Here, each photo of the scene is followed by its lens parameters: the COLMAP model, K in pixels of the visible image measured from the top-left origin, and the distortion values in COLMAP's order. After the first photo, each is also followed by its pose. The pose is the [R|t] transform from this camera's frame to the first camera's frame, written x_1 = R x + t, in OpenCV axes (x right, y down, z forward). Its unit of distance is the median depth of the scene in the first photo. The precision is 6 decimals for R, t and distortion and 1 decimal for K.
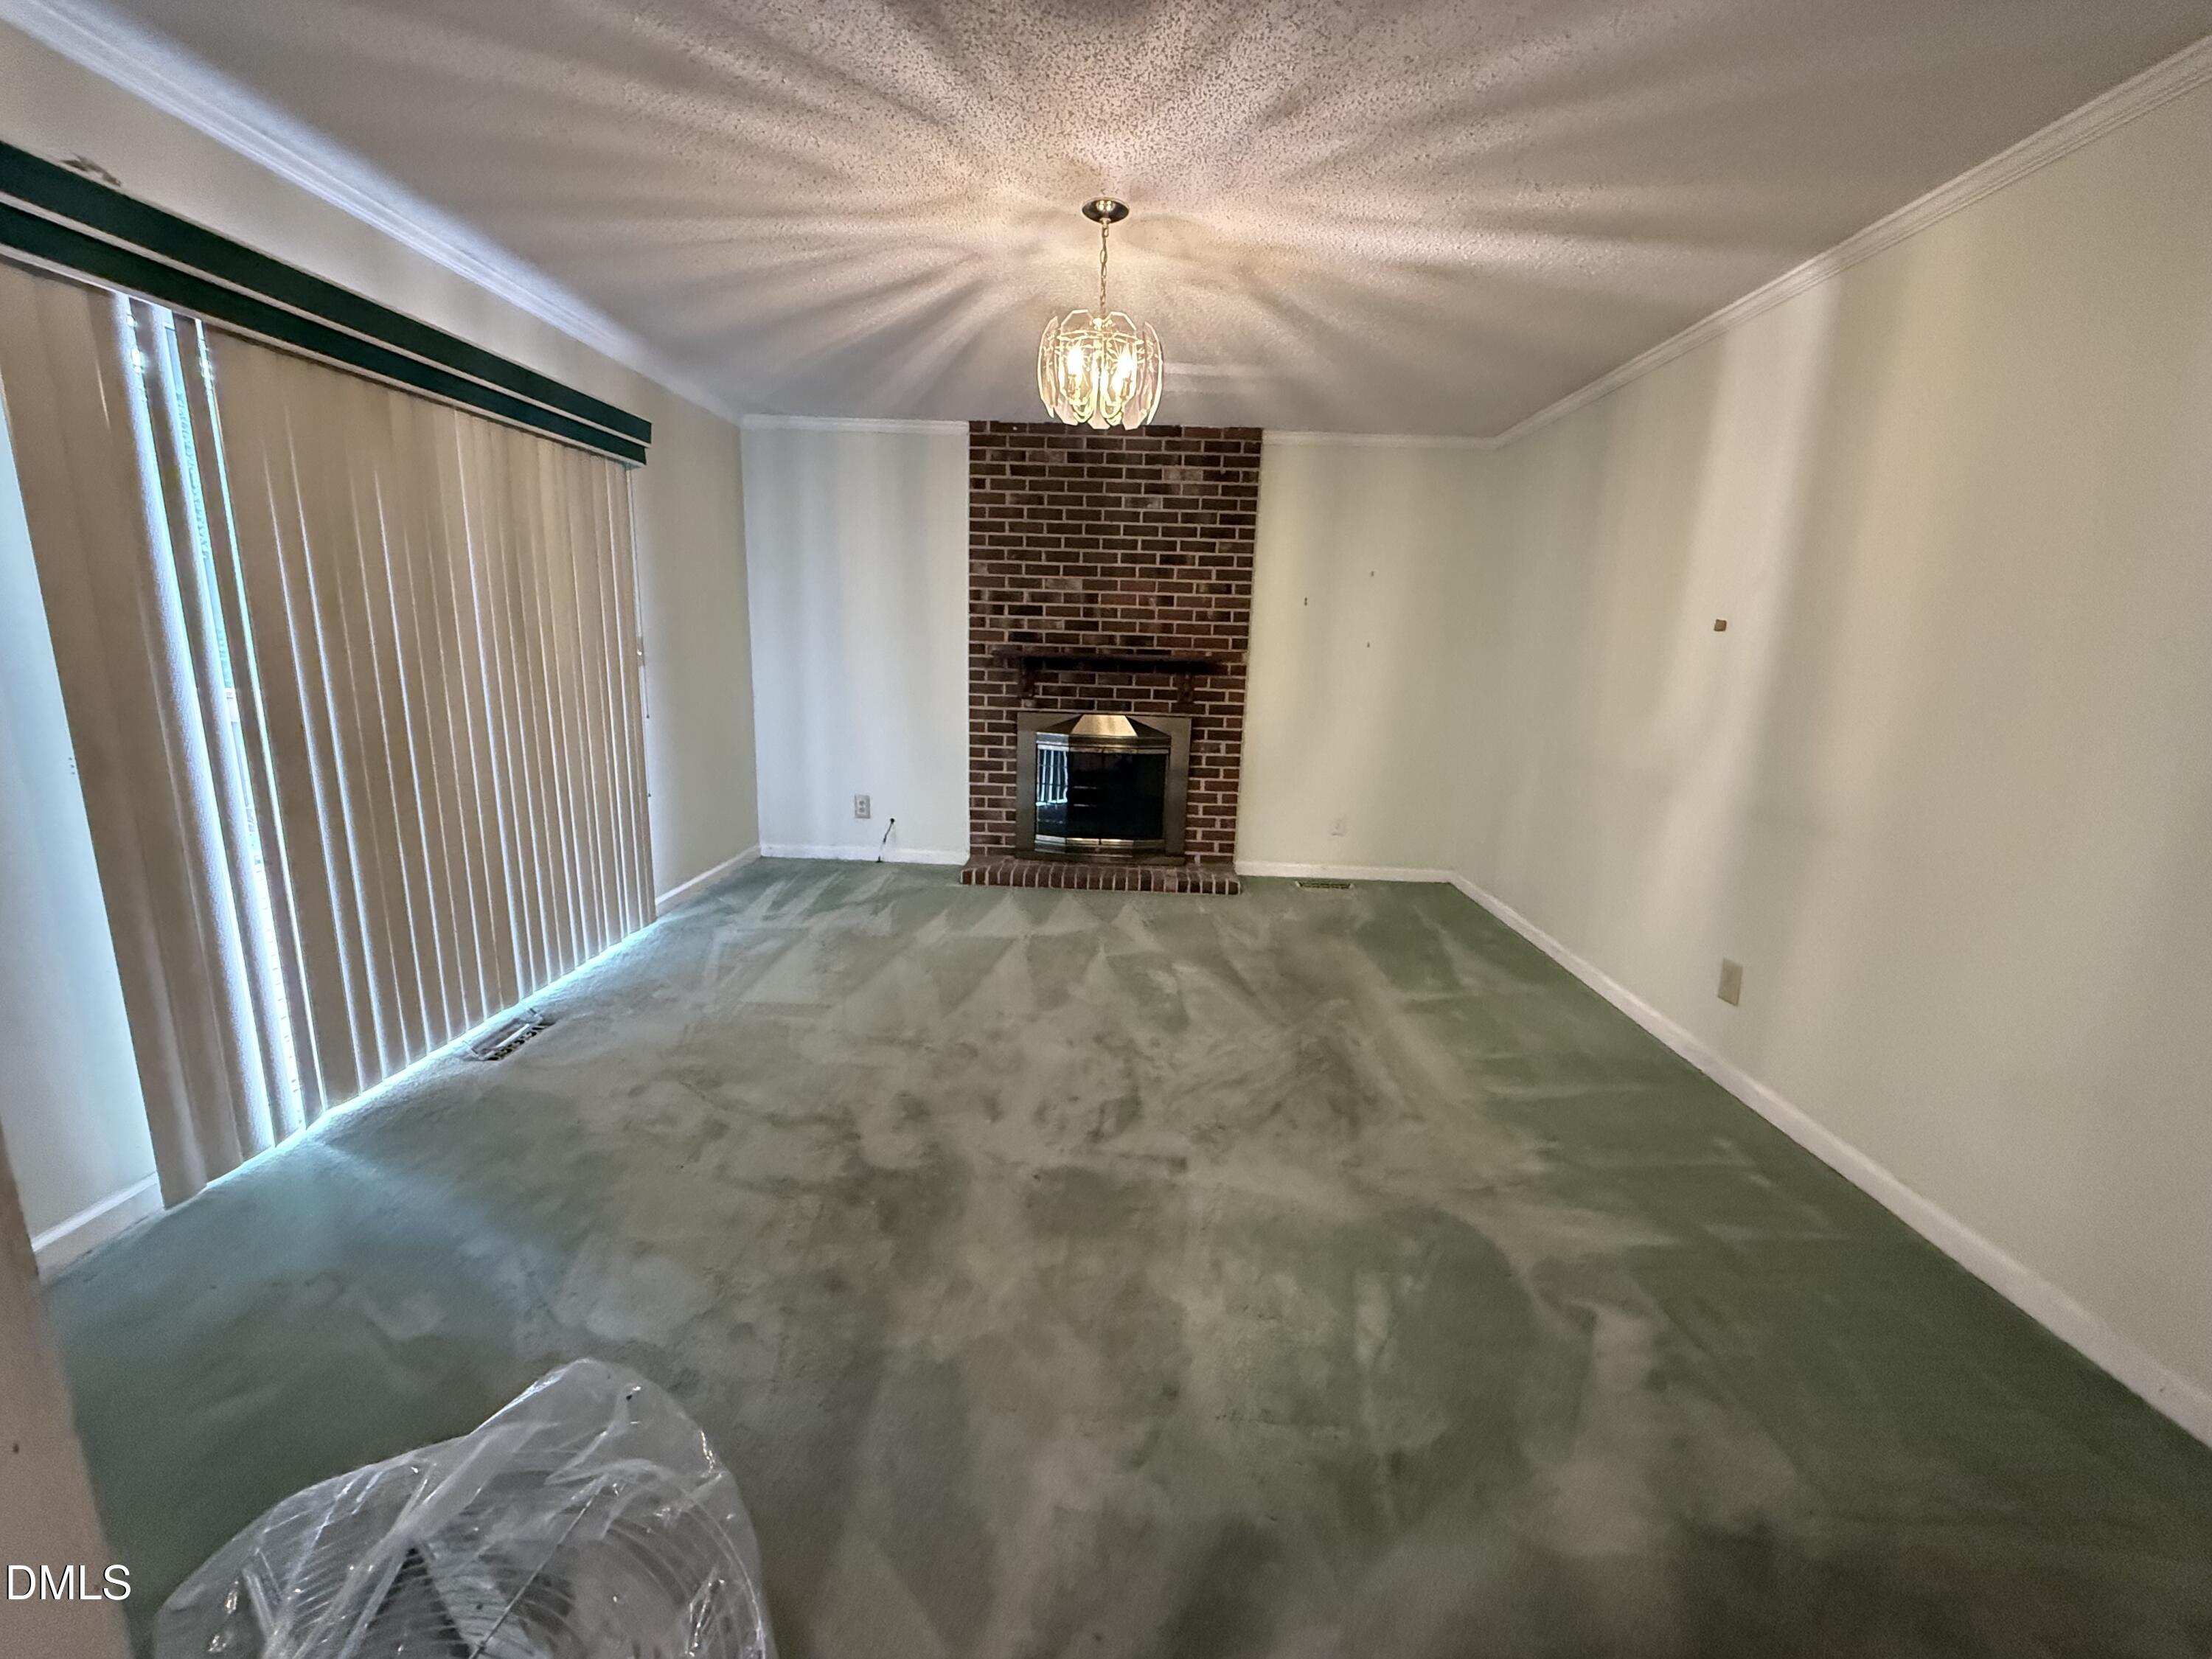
lens RADIAL K [[884.8, 0, 1106.4], [0, 884.8, 829.6], [0, 0, 1]] dist [-0.000919, 0.000322]
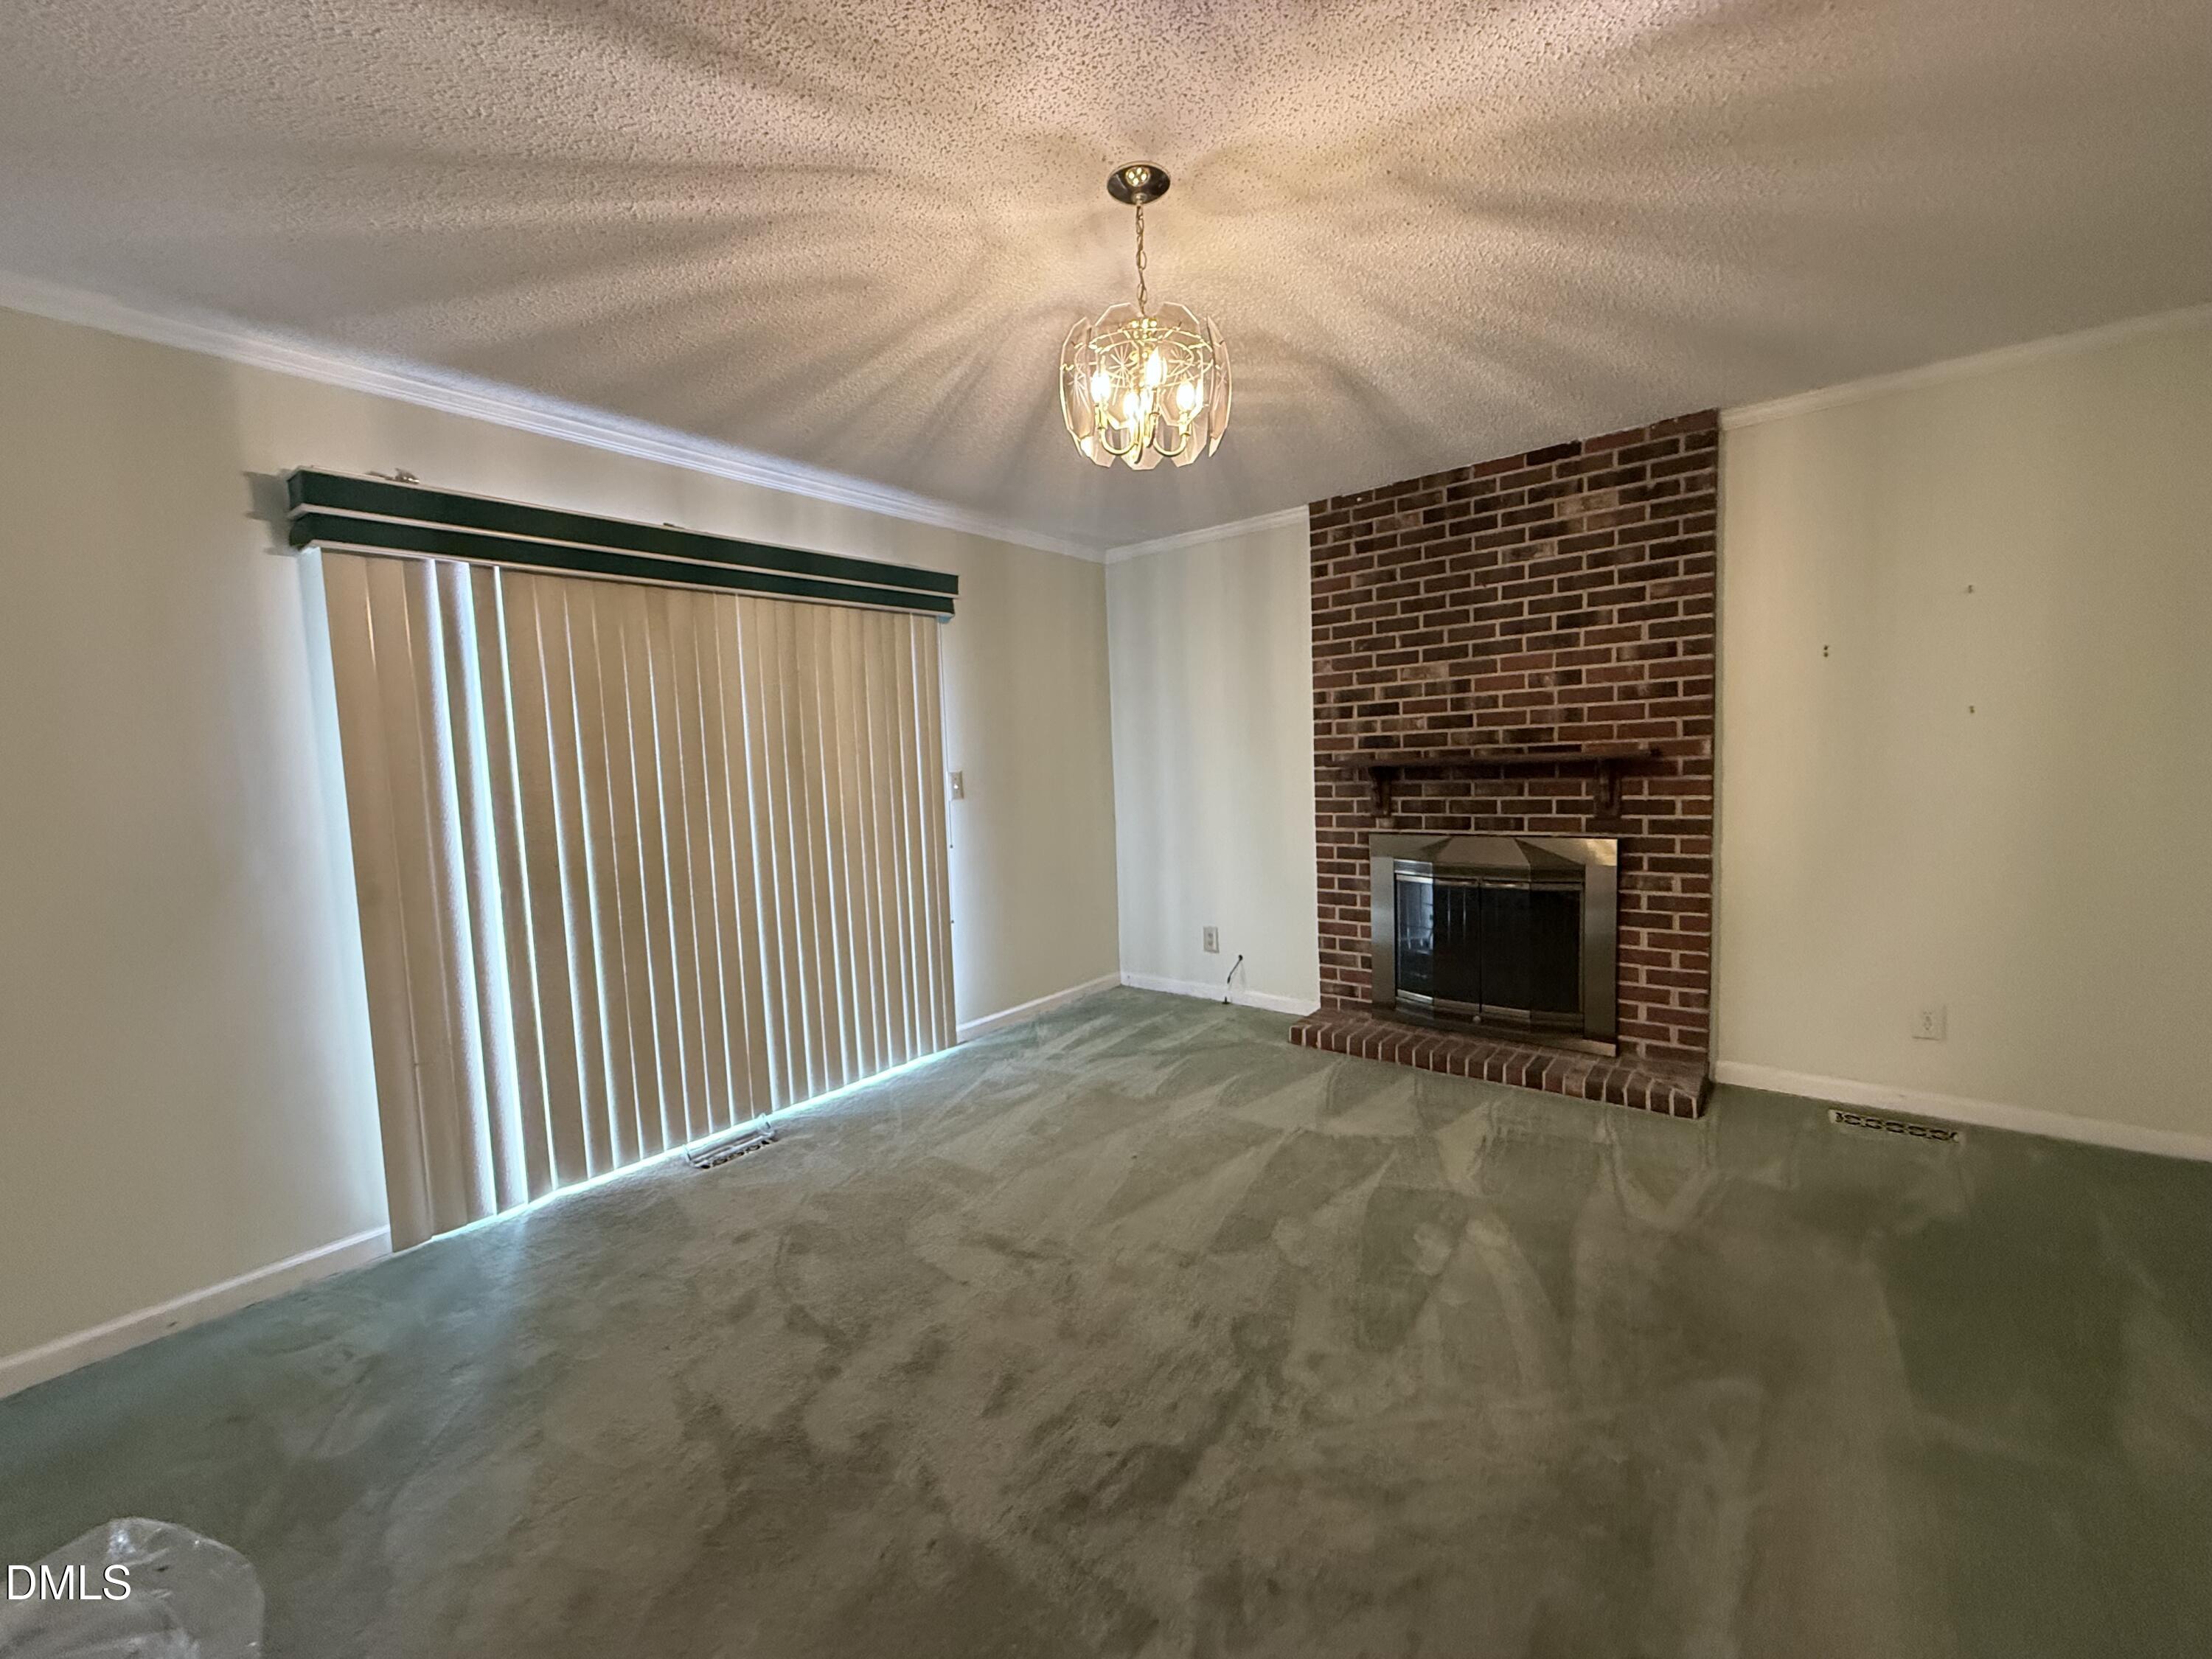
lens RADIAL K [[884.8, 0, 1097.0], [0, 884.8, 828.5], [0, 0, 1]] dist [-0.000919, 0.000322]
pose [[0.790437, -0.016381, -0.612324, 0.283193], [-0.061212, 0.992526, -0.105569, -0.054132], [0.609477, 0.120928, 0.783527, 0.310947]]
